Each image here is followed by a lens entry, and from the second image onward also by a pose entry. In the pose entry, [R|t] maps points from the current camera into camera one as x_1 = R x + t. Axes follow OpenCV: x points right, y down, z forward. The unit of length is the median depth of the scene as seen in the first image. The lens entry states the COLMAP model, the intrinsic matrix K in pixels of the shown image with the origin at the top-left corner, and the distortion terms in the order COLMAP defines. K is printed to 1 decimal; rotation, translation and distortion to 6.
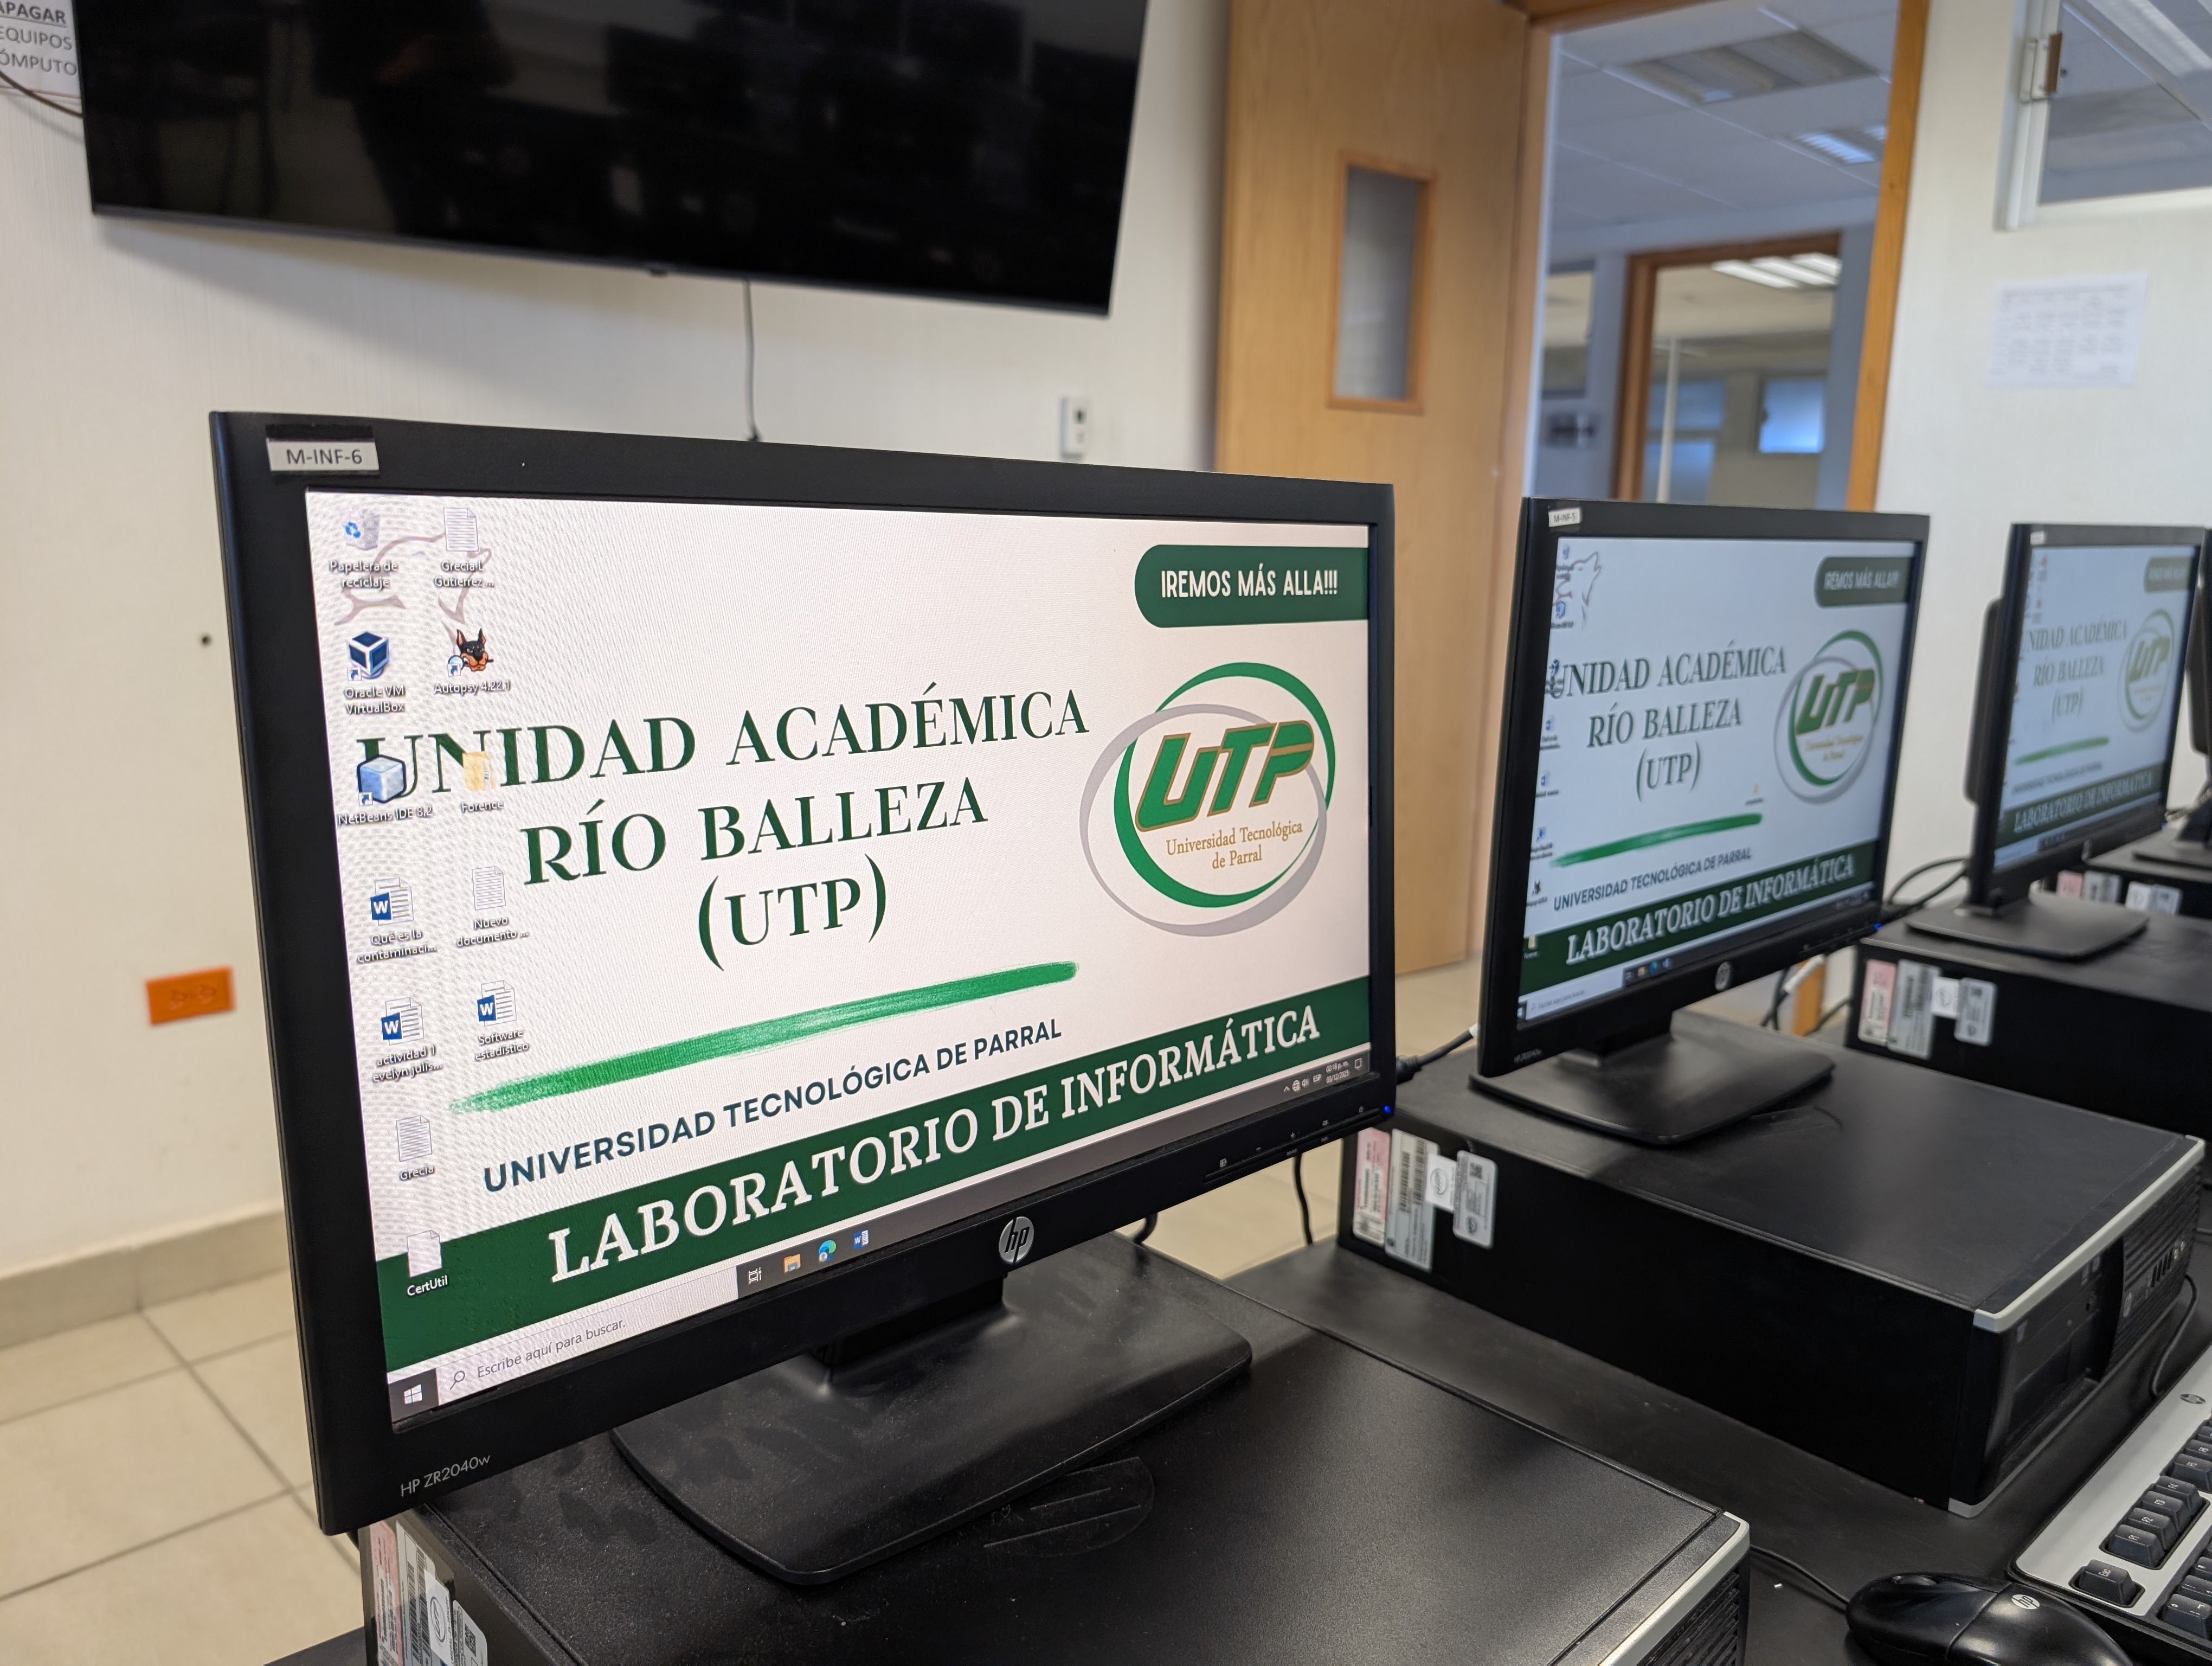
lens RADIAL K [[1555.8, 0, 1106.0], [0, 1555.8, 833.0], [0, 0, 1]] dist [-0.007052, 0.001130]
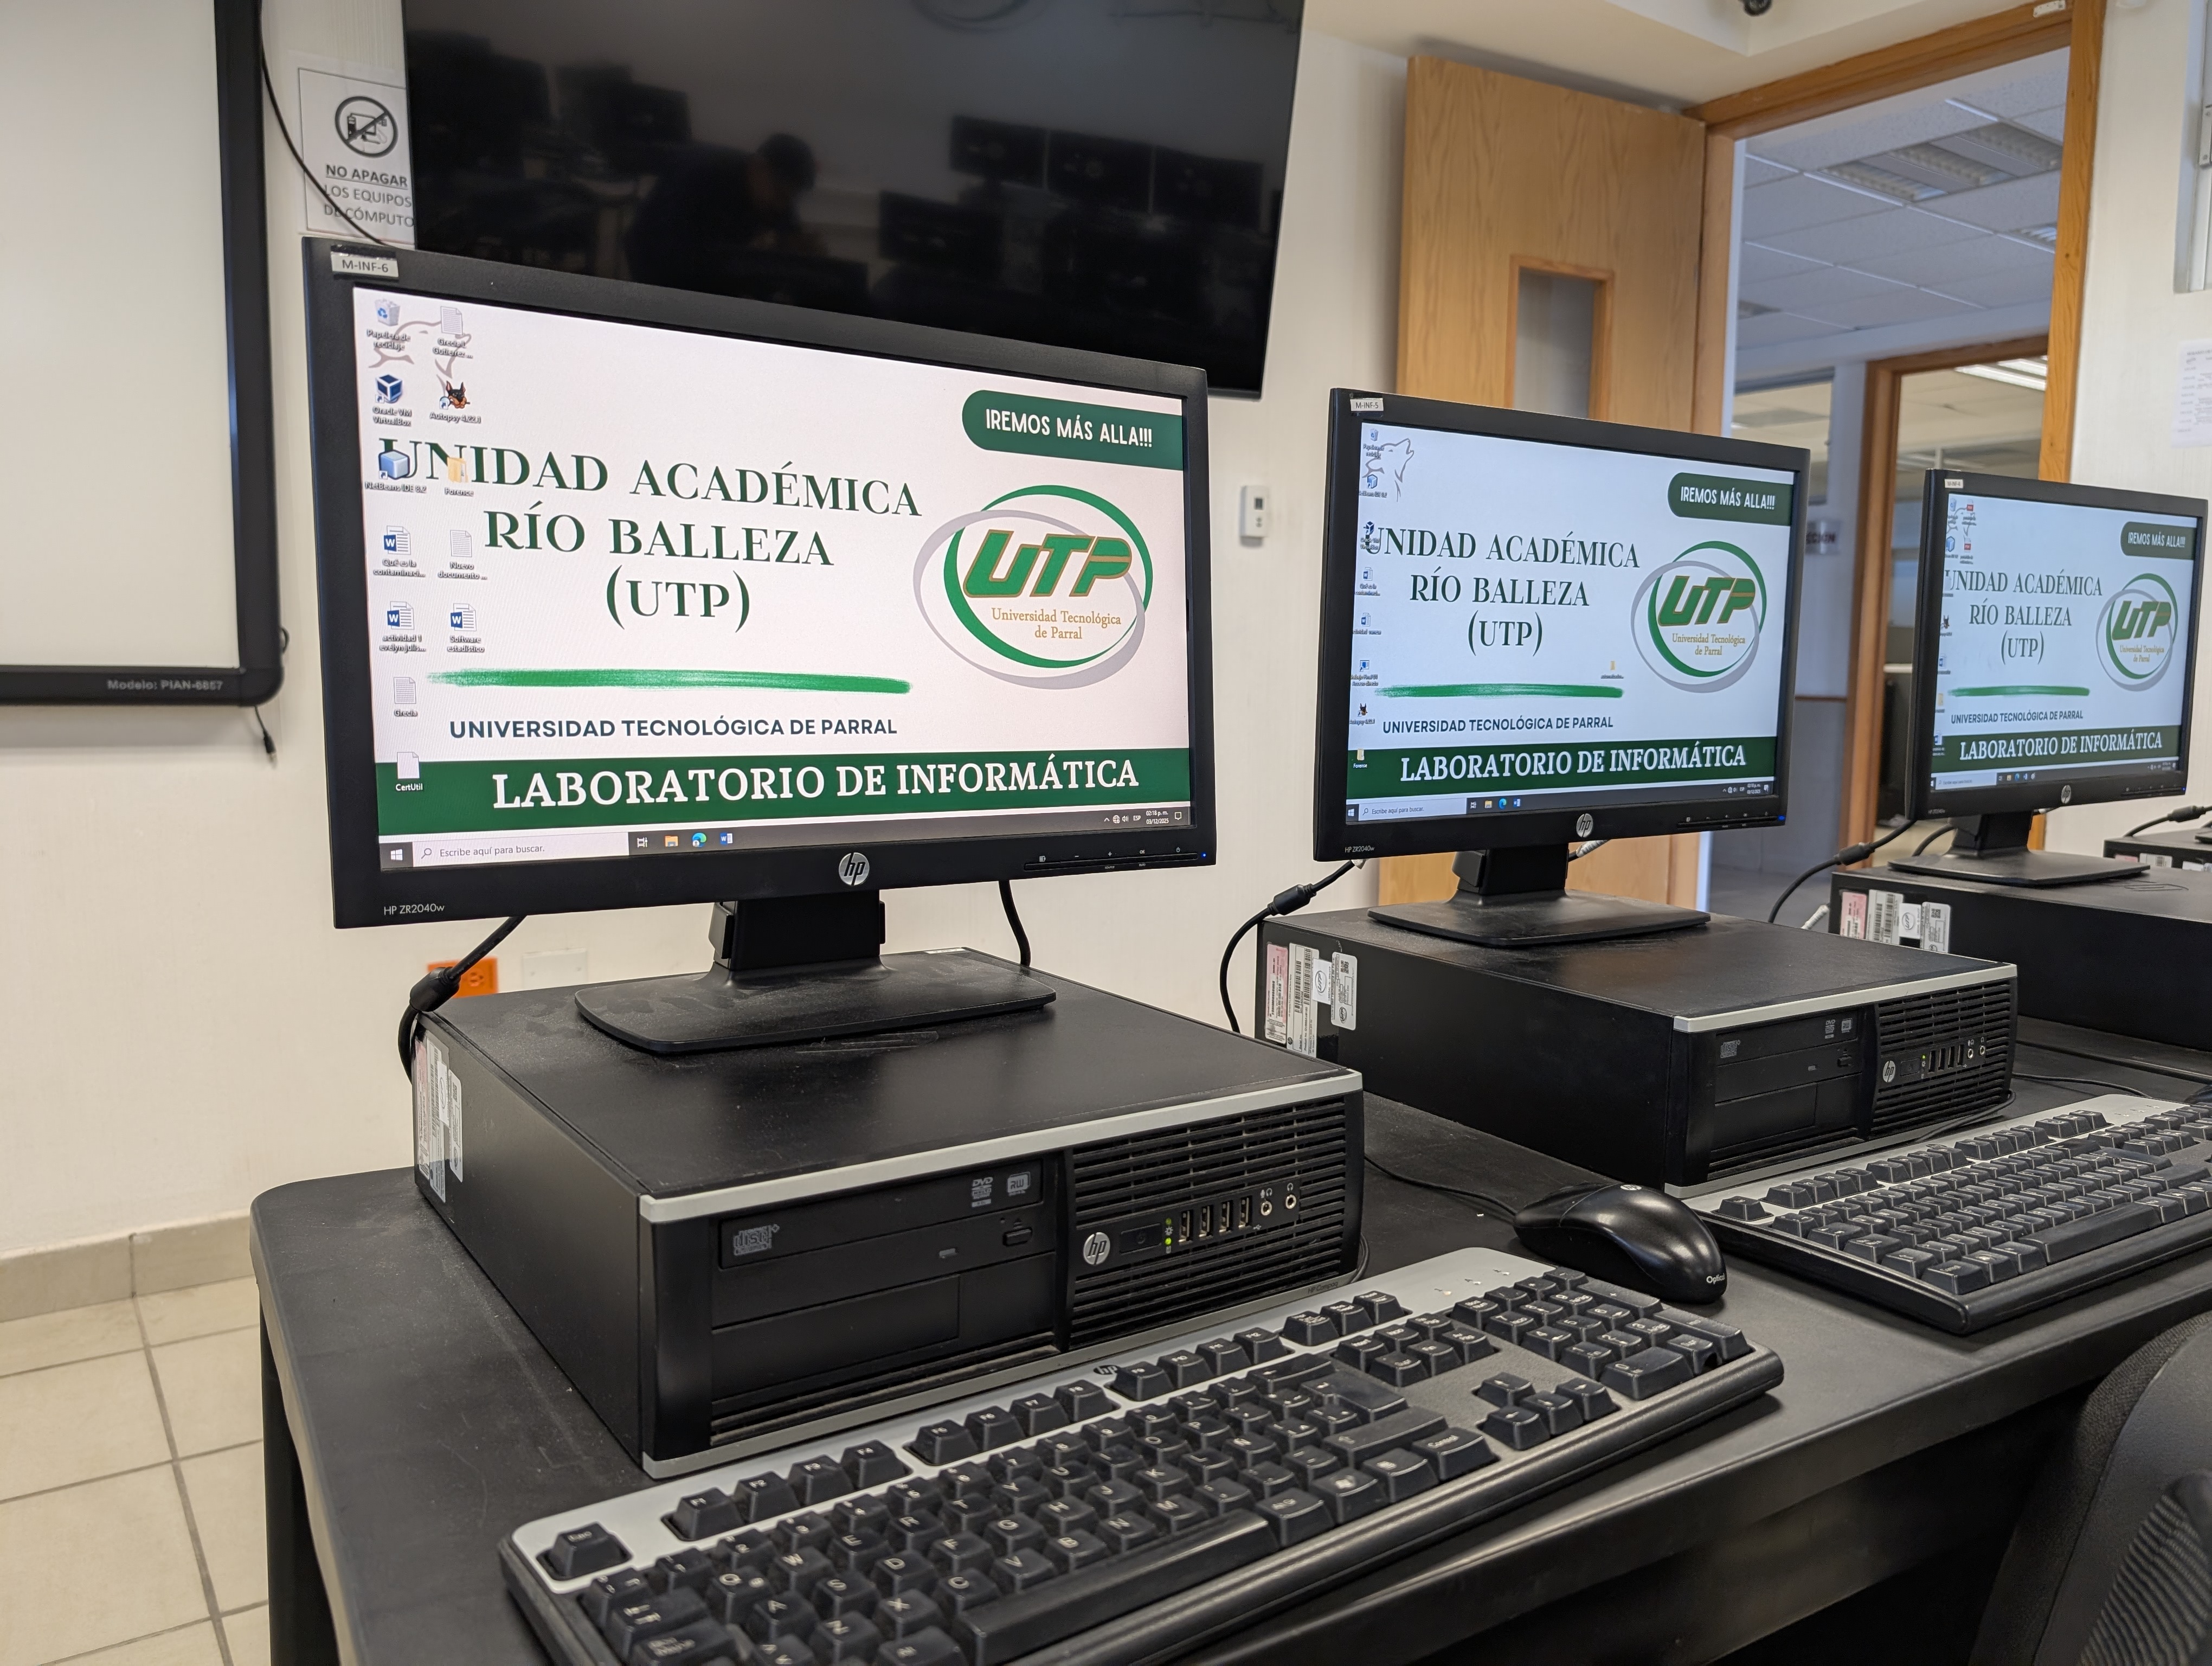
lens RADIAL K [[1521.2, 0, 1106.0], [0, 1521.2, 833.0], [0, 0, 1]] dist [0.006320, -0.007438]
pose [[0.985699, 0.010332, -0.168198, 0.428182], [-0.024043, 0.996530, -0.079685, 0.359439], [0.166791, 0.082590, 0.982527, -0.332099]]
